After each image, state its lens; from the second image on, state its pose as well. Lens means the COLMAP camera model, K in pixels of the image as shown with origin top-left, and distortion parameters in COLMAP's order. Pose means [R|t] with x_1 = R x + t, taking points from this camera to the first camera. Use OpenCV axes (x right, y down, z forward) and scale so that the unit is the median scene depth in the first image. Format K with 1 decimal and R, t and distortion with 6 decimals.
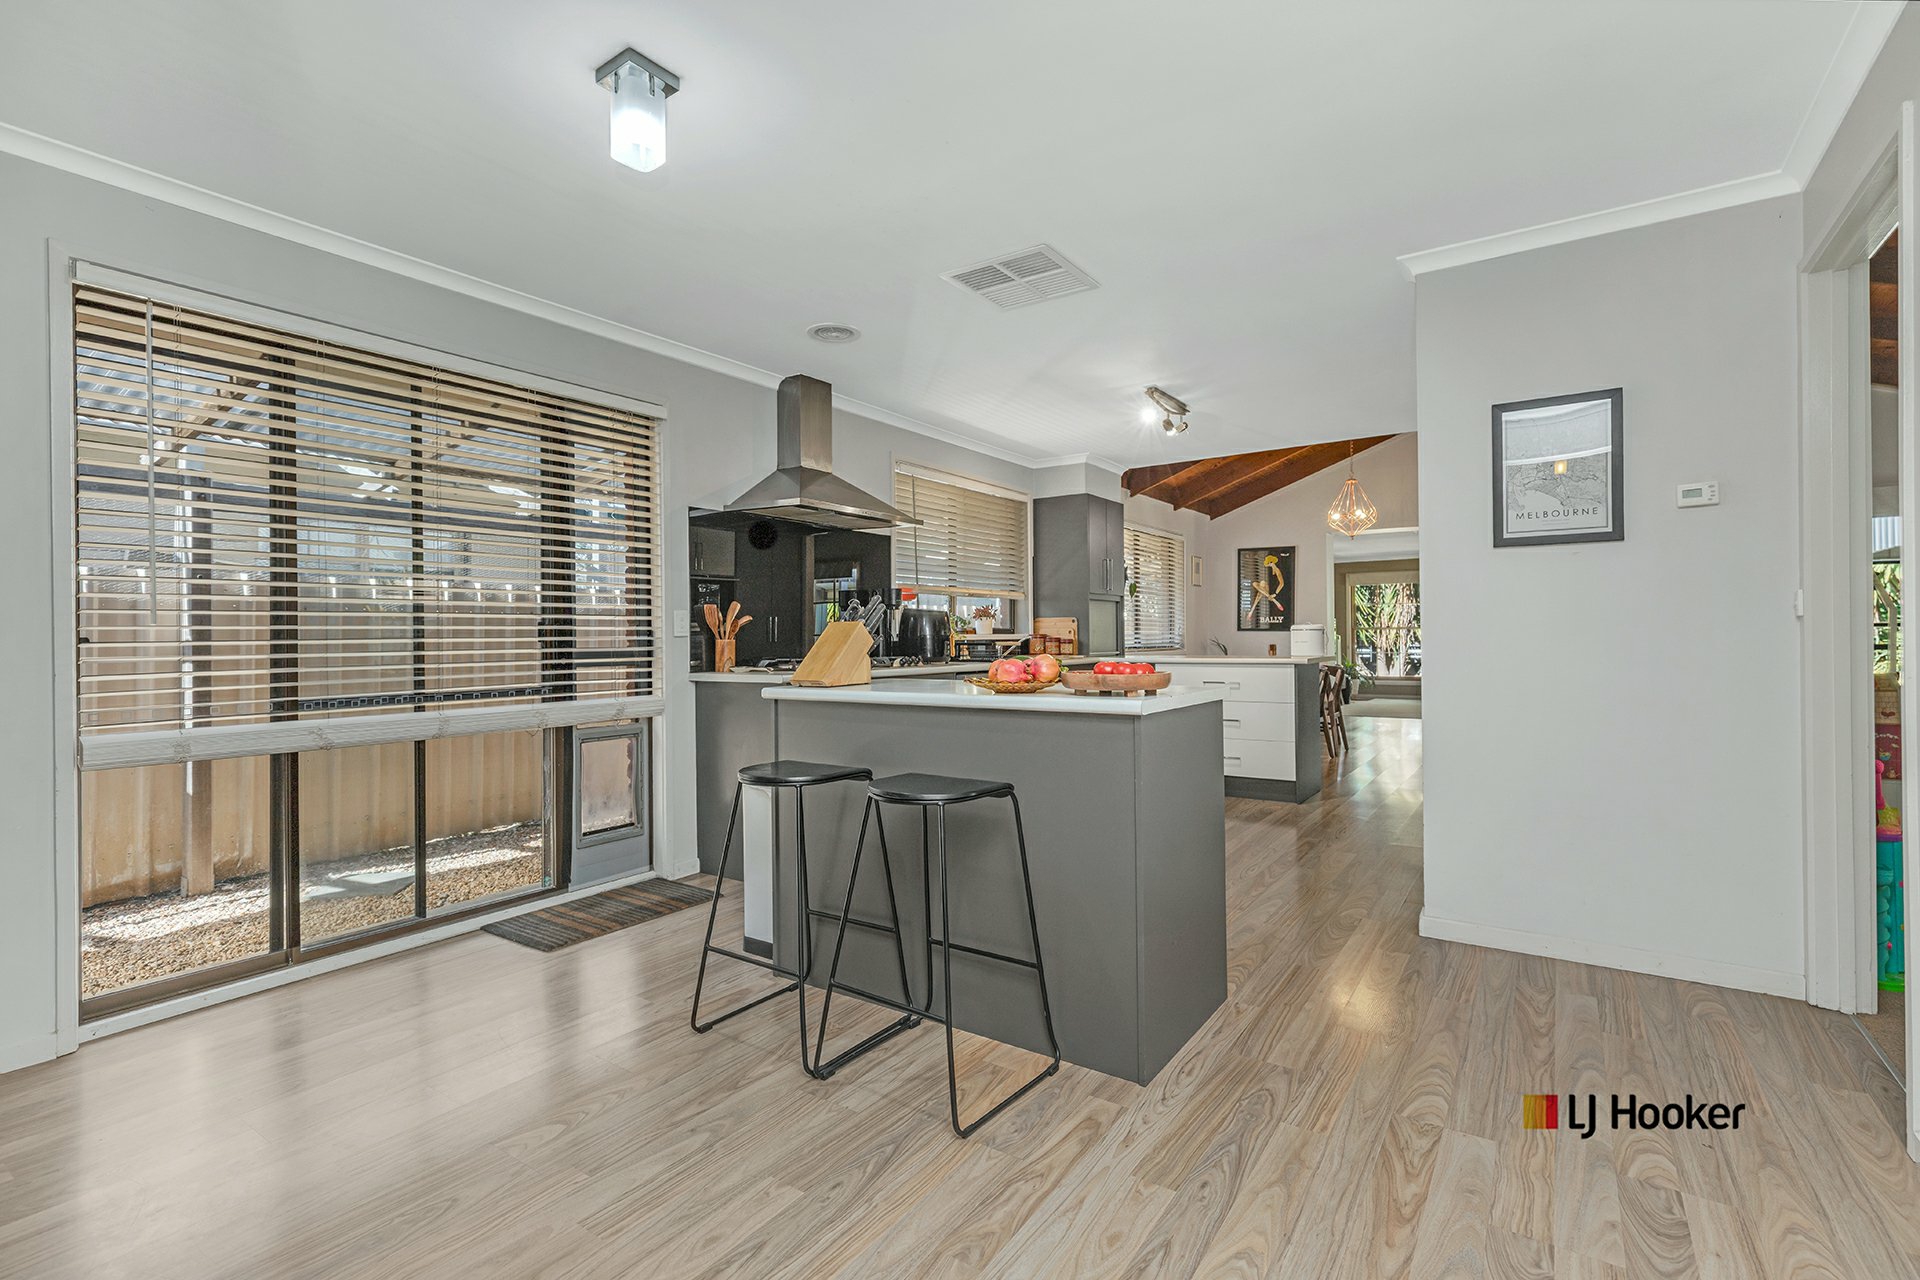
lens RADIAL K [[879.0, 0, 953.2], [0, 879.0, 642.3], [0, 0, 1]] dist [0.006081, 0.000521]
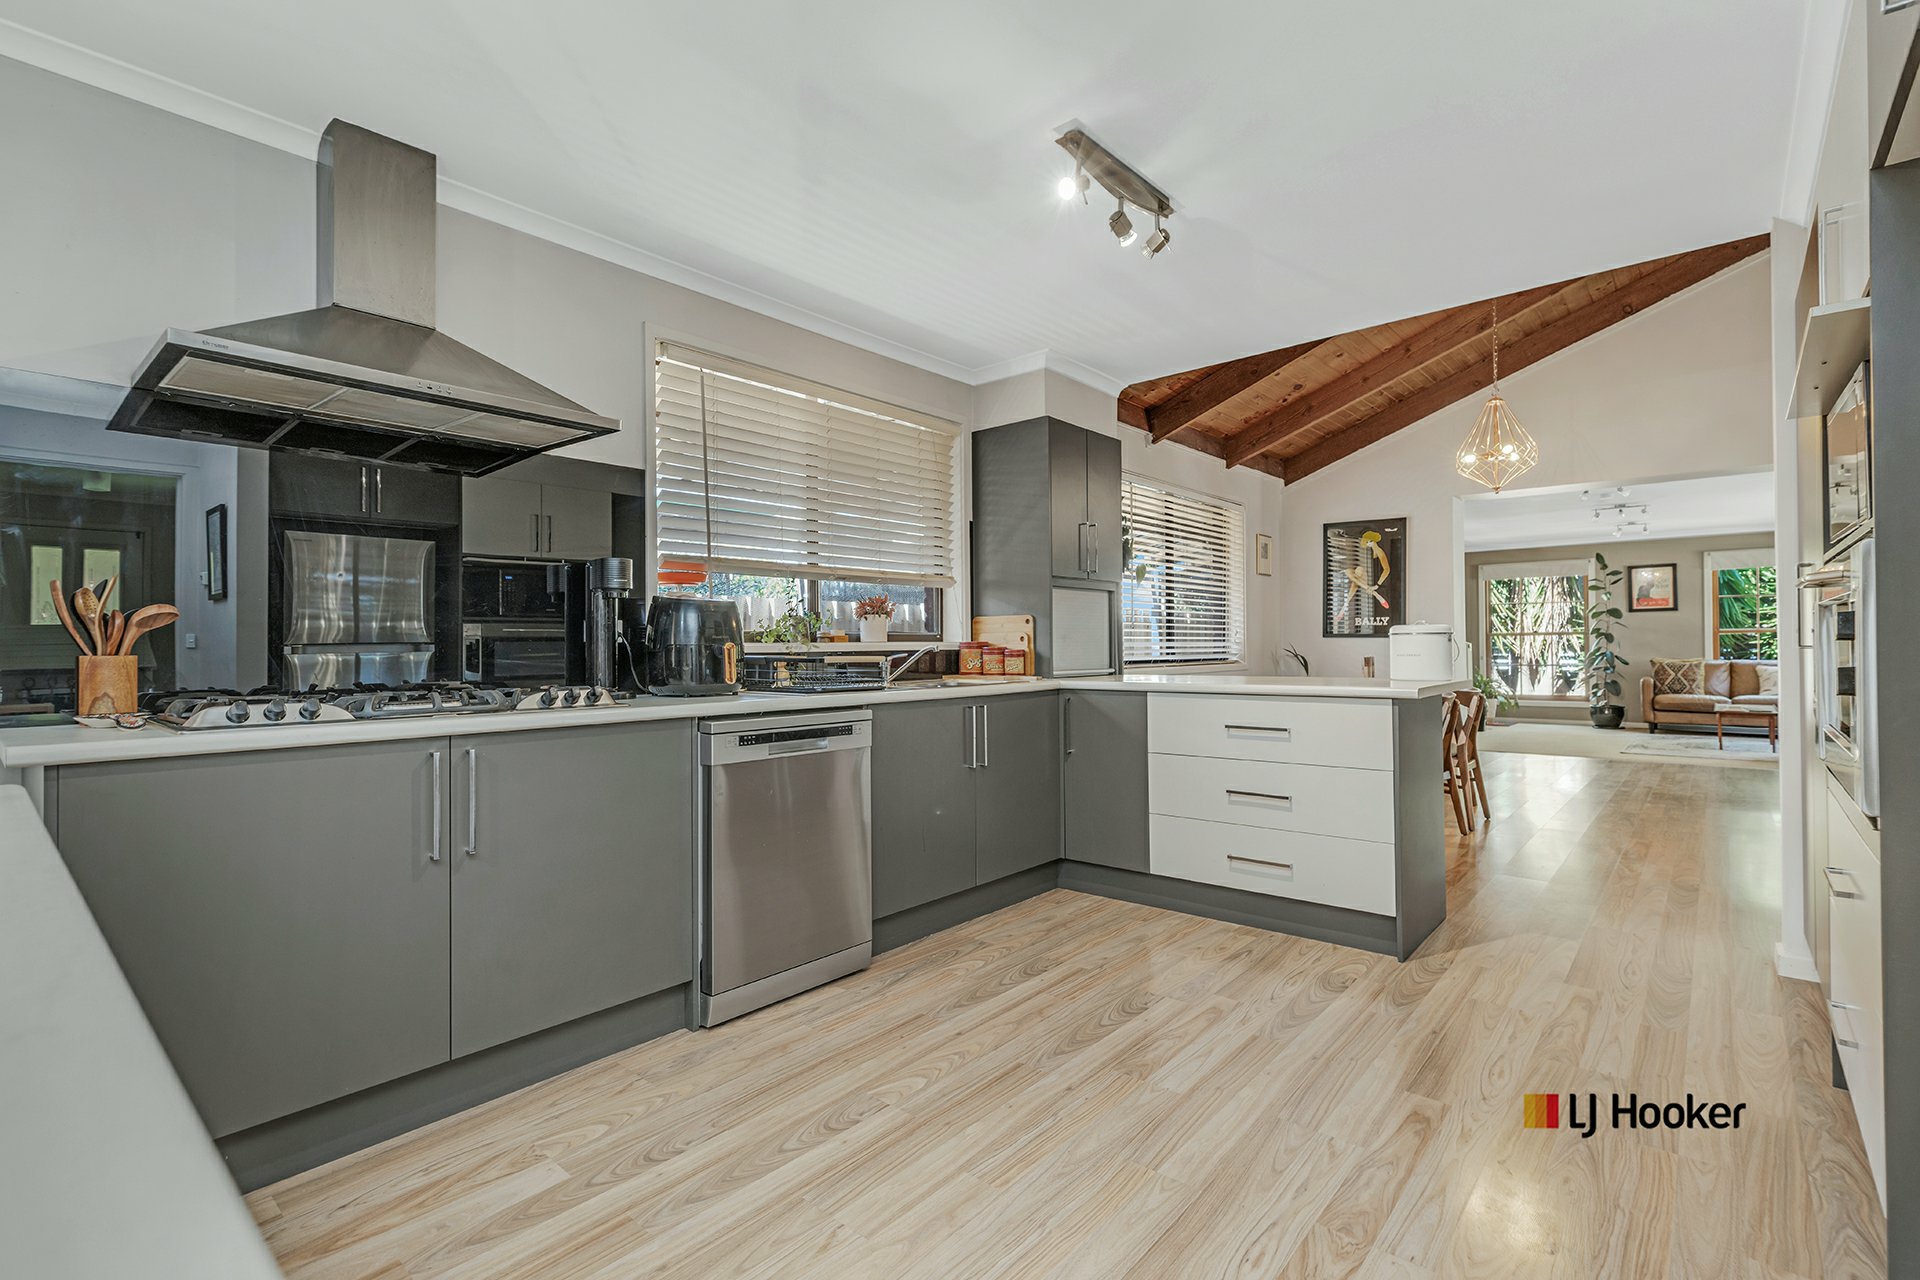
lens RADIAL K [[879.0, 0, 969.2], [0, 879.0, 636.4], [0, 0, 1]] dist [0.006081, 0.000521]
pose [[0.994964, -0.001850, -0.100217, 0.103606], [0.000293, 0.999879, -0.015544, -0.002359], [0.100234, 0.015436, 0.994844, 0.246842]]
